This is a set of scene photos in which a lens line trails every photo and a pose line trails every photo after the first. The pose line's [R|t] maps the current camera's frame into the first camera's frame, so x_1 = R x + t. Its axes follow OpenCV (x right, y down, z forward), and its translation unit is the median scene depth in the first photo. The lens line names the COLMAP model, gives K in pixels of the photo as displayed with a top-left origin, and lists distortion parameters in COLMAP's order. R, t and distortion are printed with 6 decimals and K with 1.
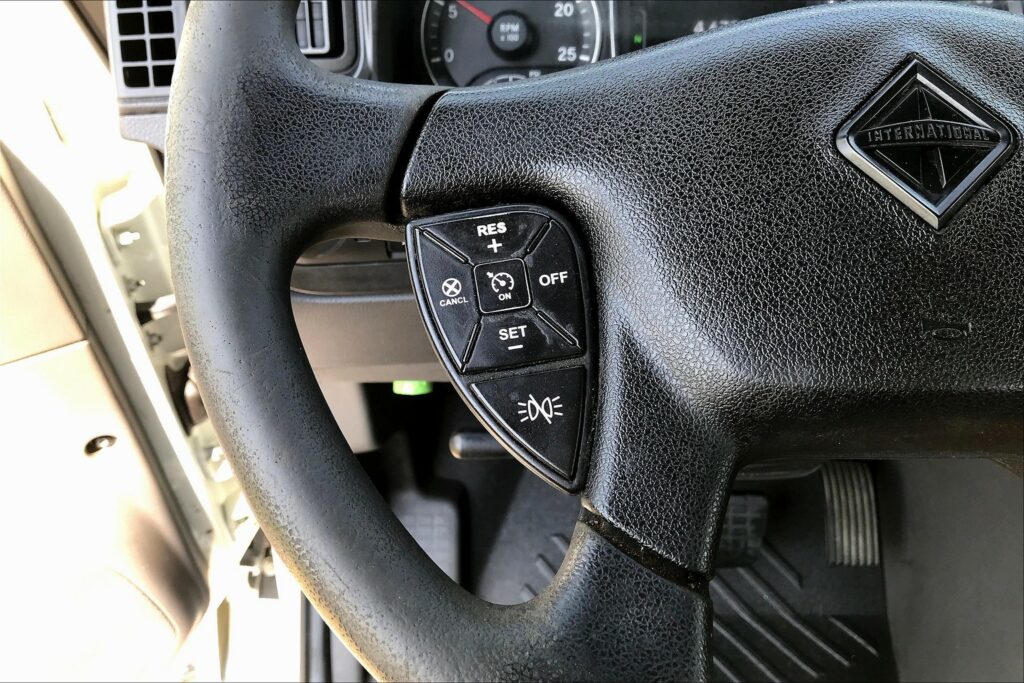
lens RADIAL K [[842.2, 0, 514.0], [0, 842.2, 337.3], [0, 0, 1]] dist [0.049788, -0.066569]
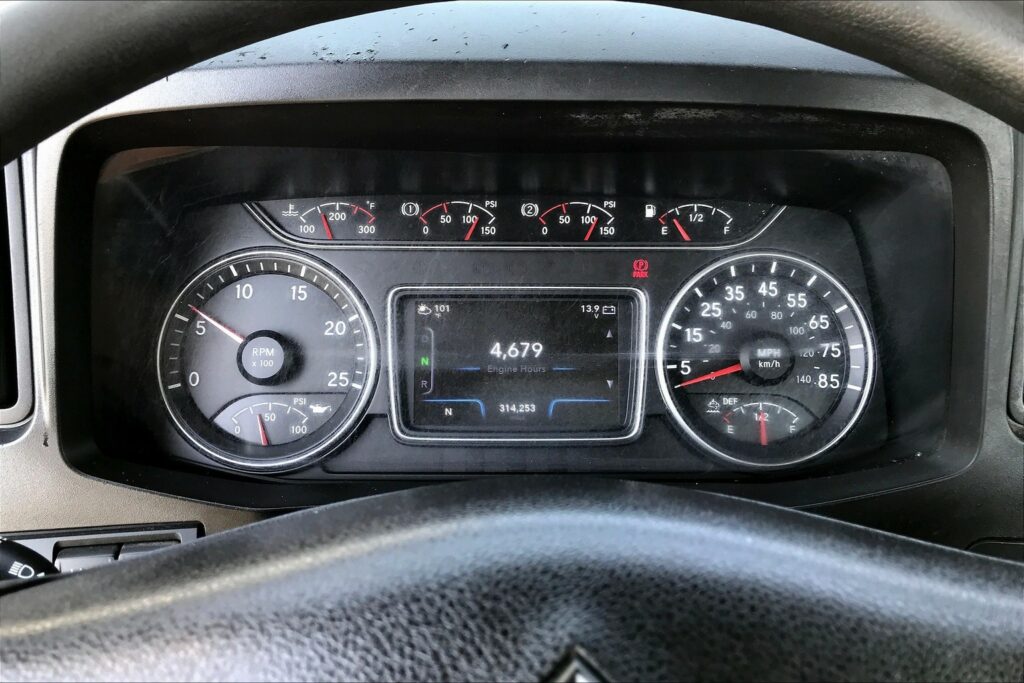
lens RADIAL K [[842.2, 0, 521.6], [0, 842.2, 333.0], [0, 0, 1]] dist [0.049788, -0.066569]
pose [[0.997718, 0.013409, 0.066175, 0.192149], [0.000704, 0.977962, -0.208782, -0.209910], [-0.067516, 0.208352, 0.975721, 0.169658]]
